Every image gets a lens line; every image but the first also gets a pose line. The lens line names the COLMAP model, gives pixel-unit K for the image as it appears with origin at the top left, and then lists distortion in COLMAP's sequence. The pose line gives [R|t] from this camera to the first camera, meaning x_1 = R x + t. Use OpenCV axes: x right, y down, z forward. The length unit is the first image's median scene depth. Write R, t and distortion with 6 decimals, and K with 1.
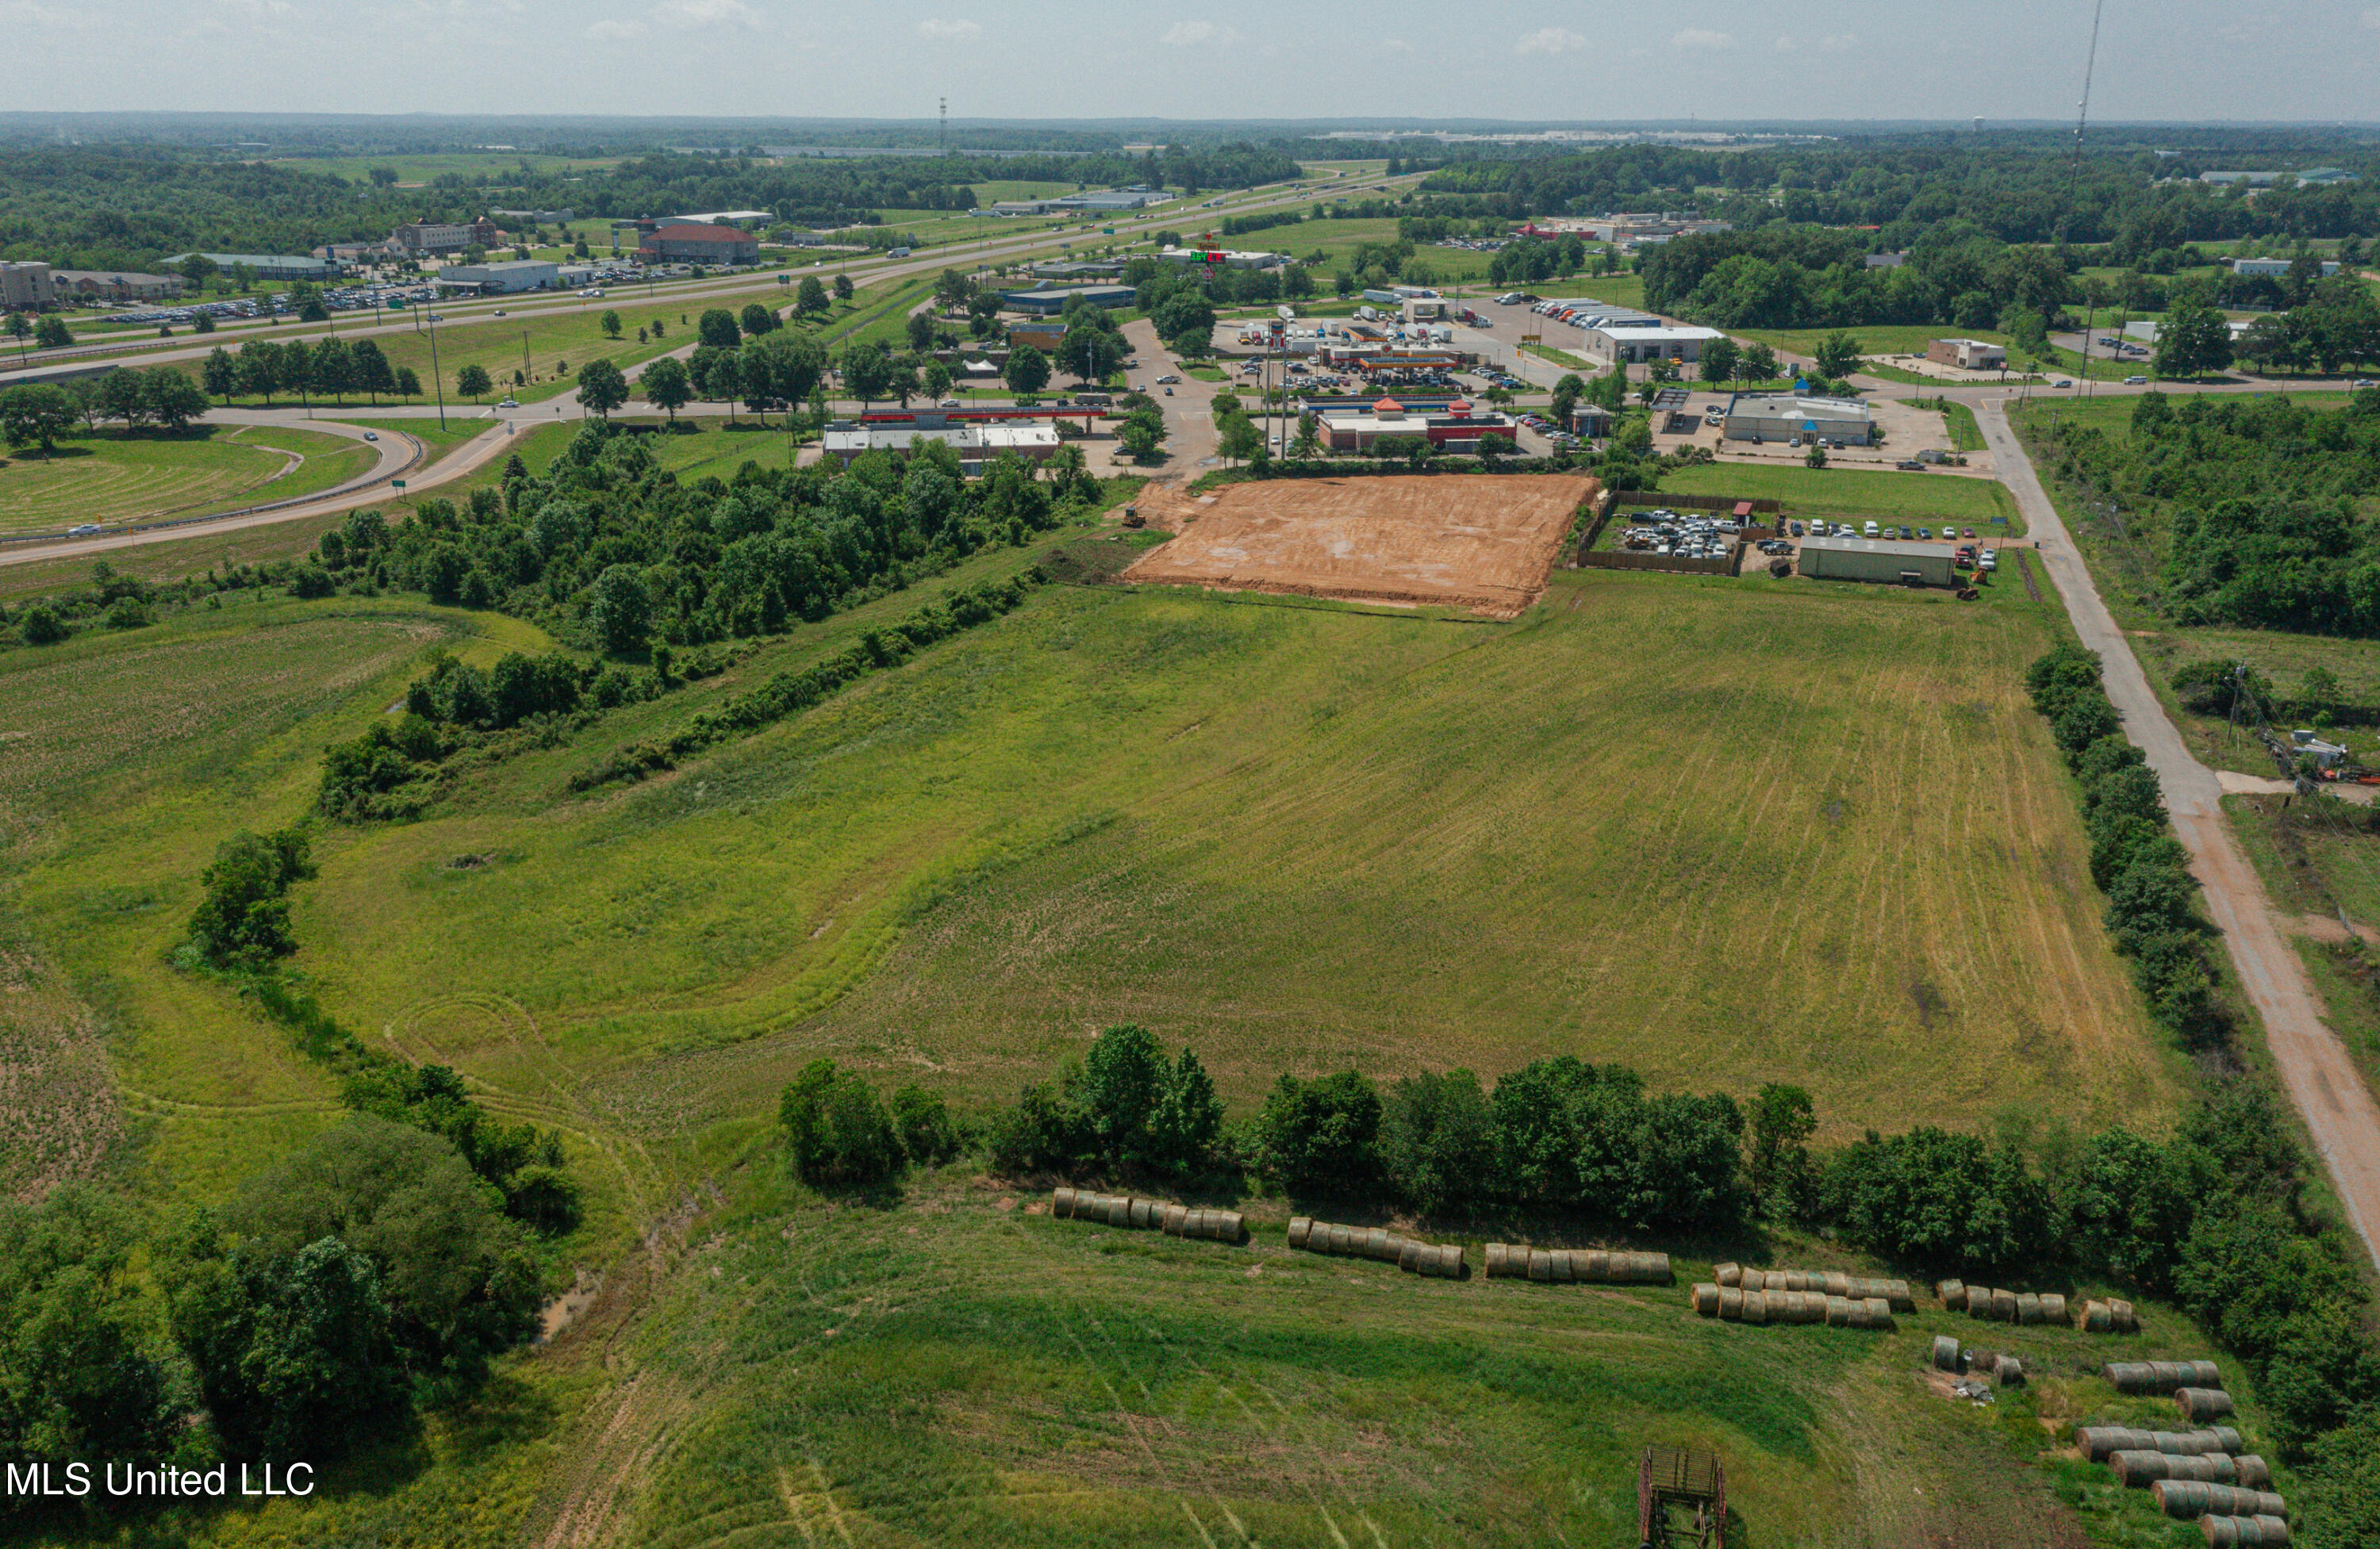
lens RADIAL K [[1866.1, 0, 1193.5], [0, 1866.1, 772.1], [0, 0, 1]] dist [0.004401, -0.001277]
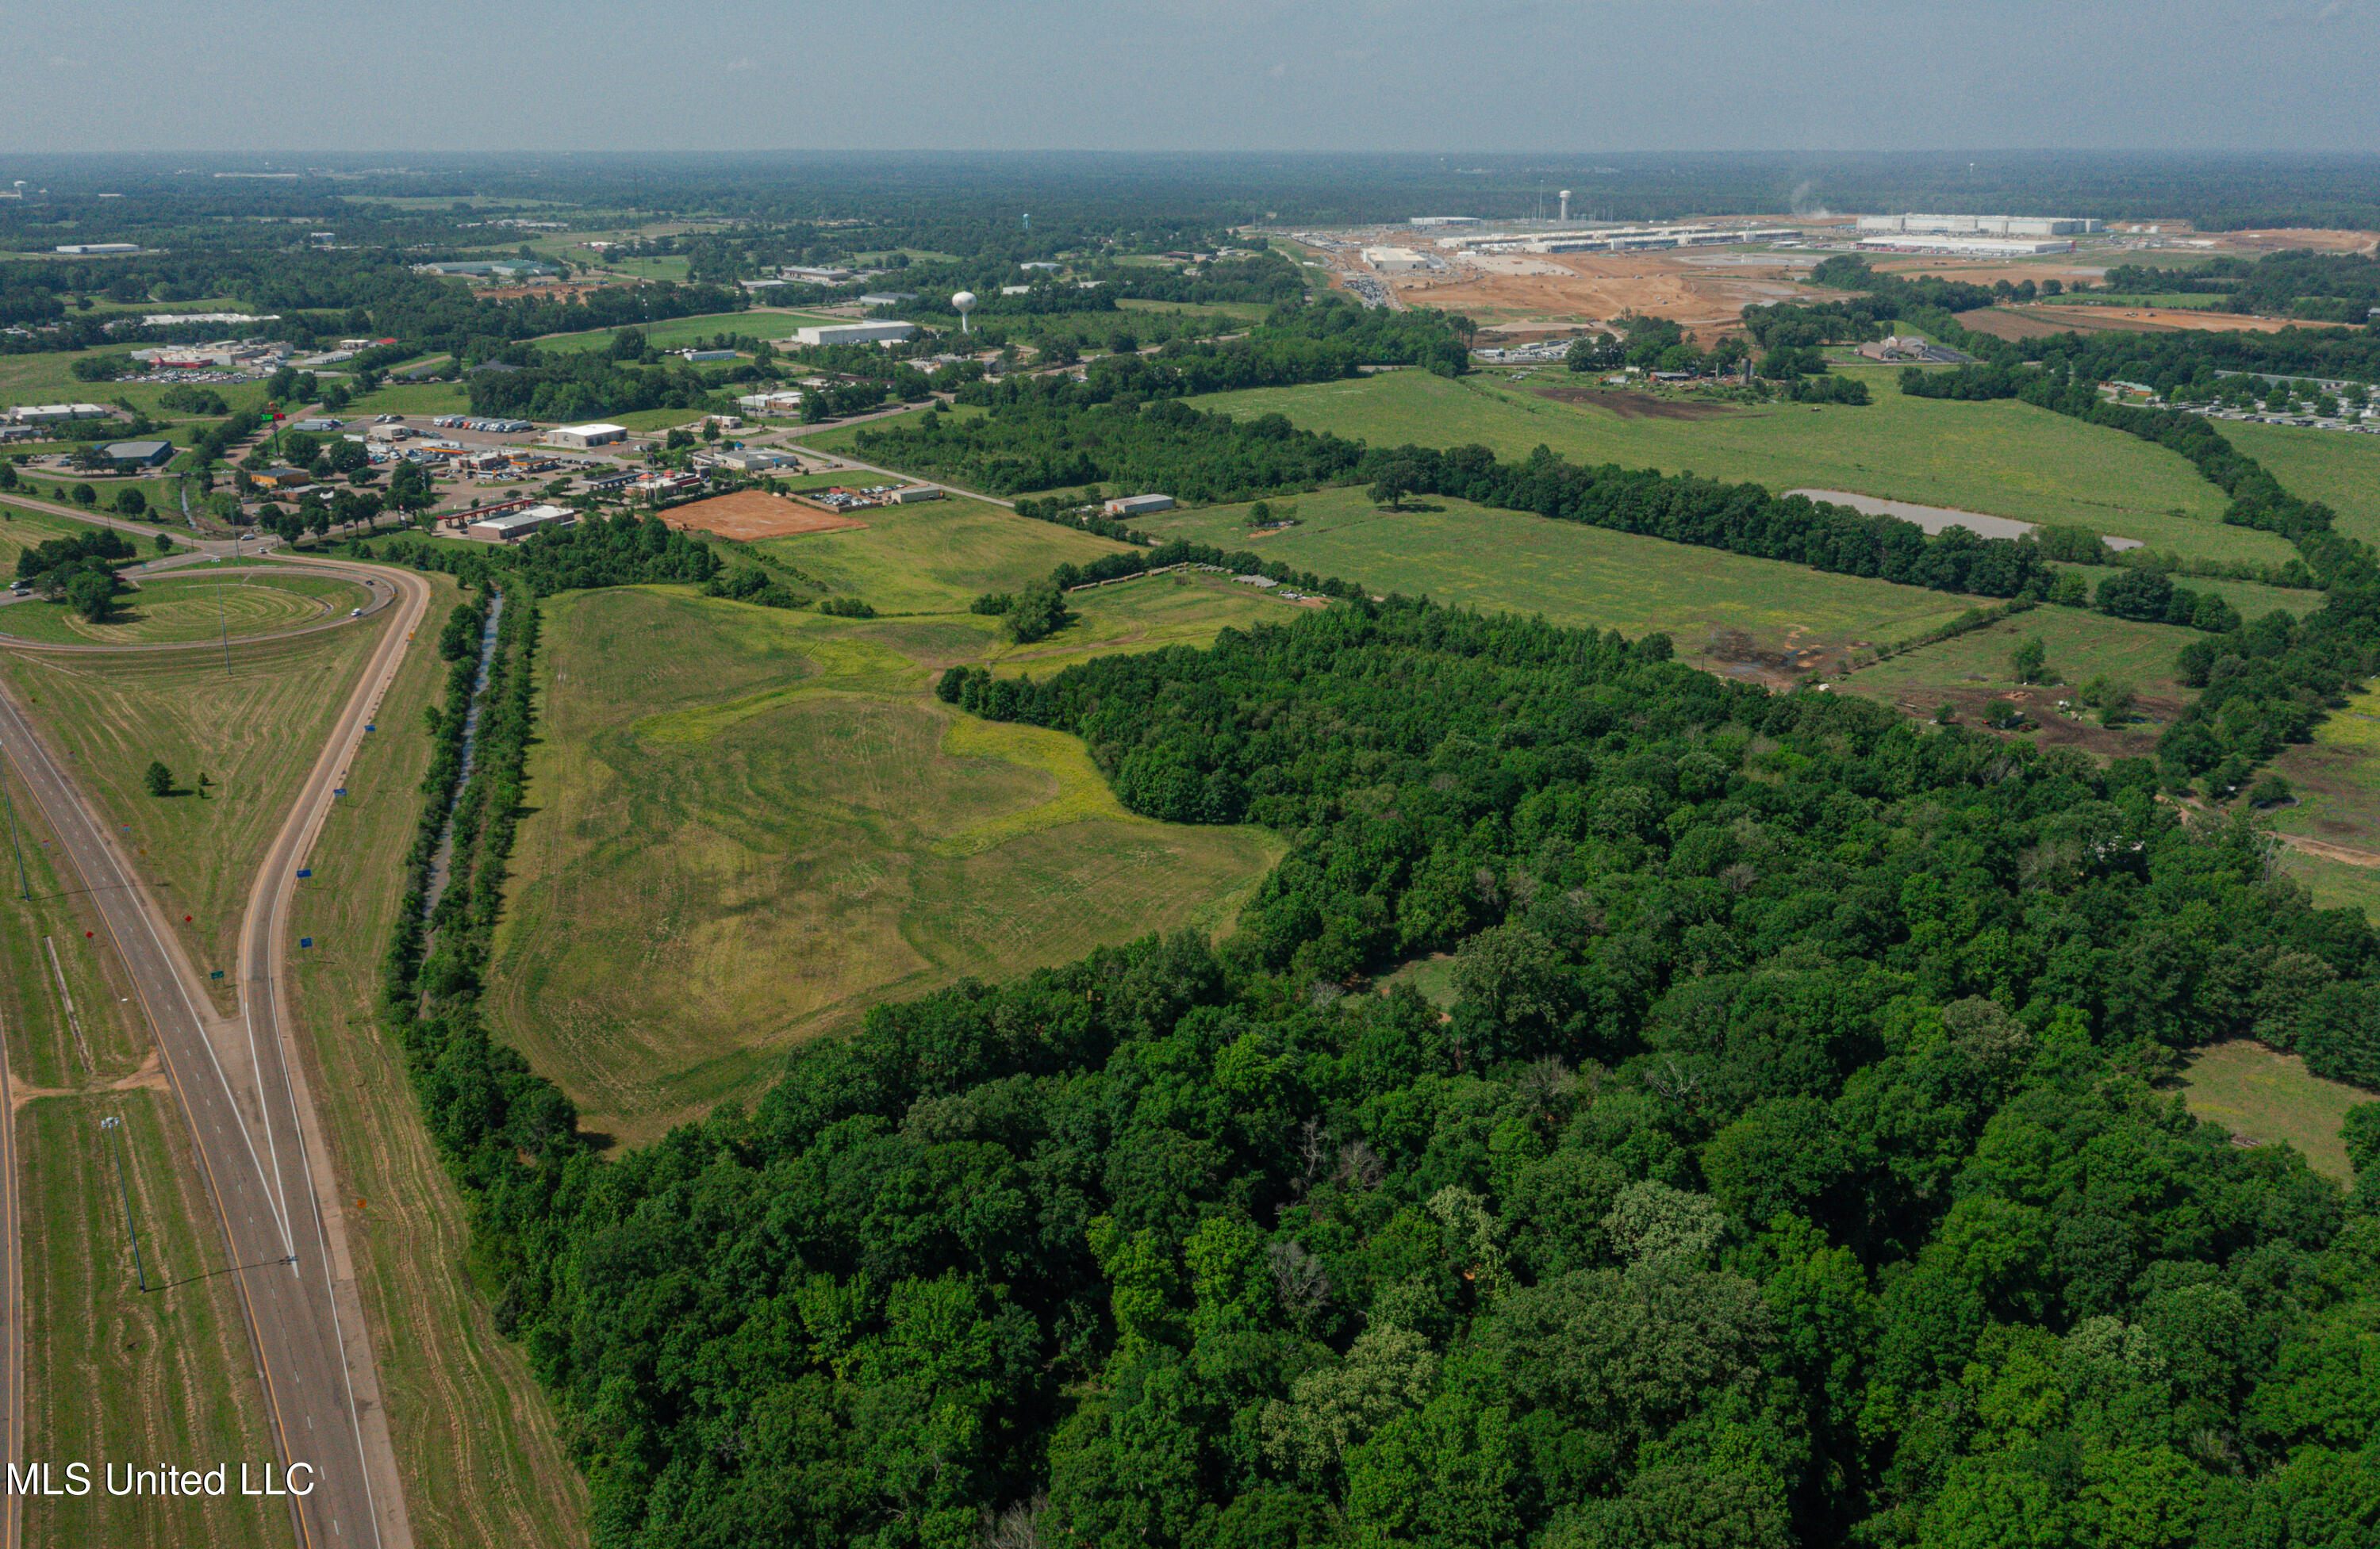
lens RADIAL K [[1845.1, 0, 1194.6], [0, 1845.1, 780.5], [0, 0, 1]] dist [0.007478, -0.013968]
pose [[0.535229, -0.275070, 0.798665, -1.843203], [0.274466, 0.950823, 0.143541, 0.025940], [-0.798874, 0.142379, 0.584405, -1.046652]]
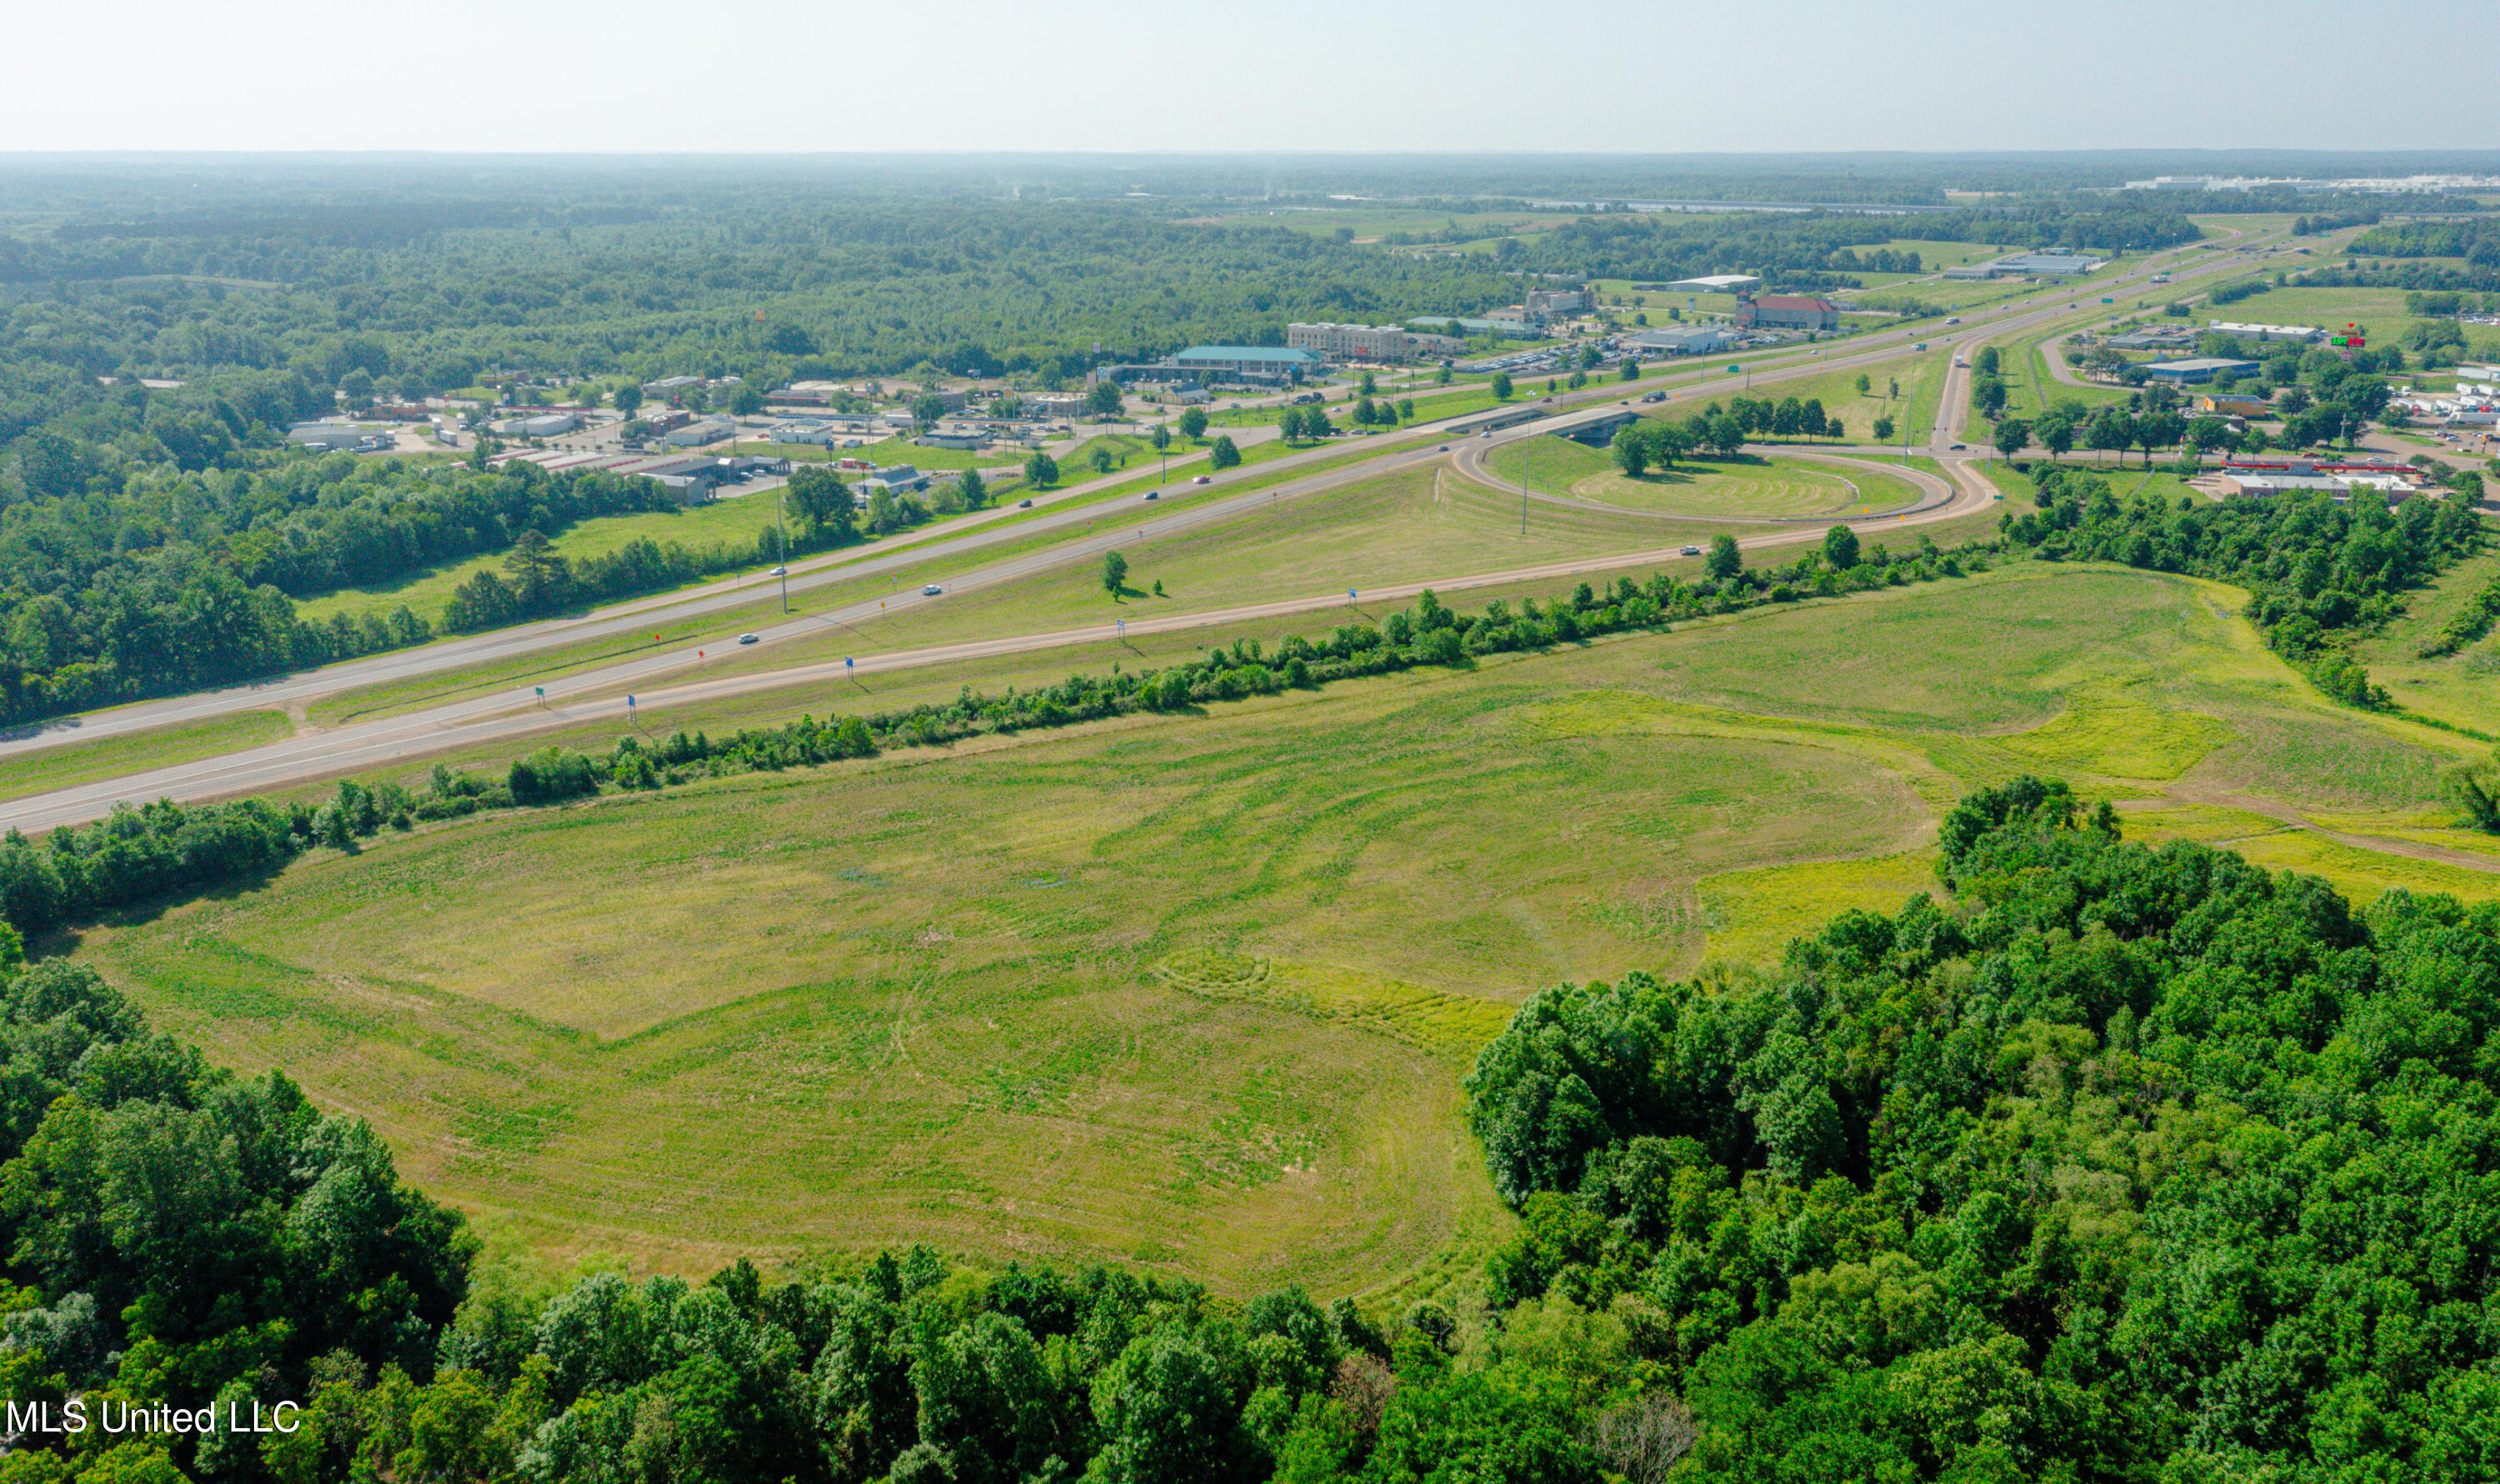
lens RADIAL K [[1966.6, 0, 1251.2], [0, 1966.6, 667.7], [0, 0, 1]] dist [0.009402, -0.011049]
pose [[0.951900, 0.070501, -0.298189, -0.541331], [-0.093653, 0.993542, -0.064064, 0.162835], [0.291747, 0.088909, 0.952354, -0.800076]]
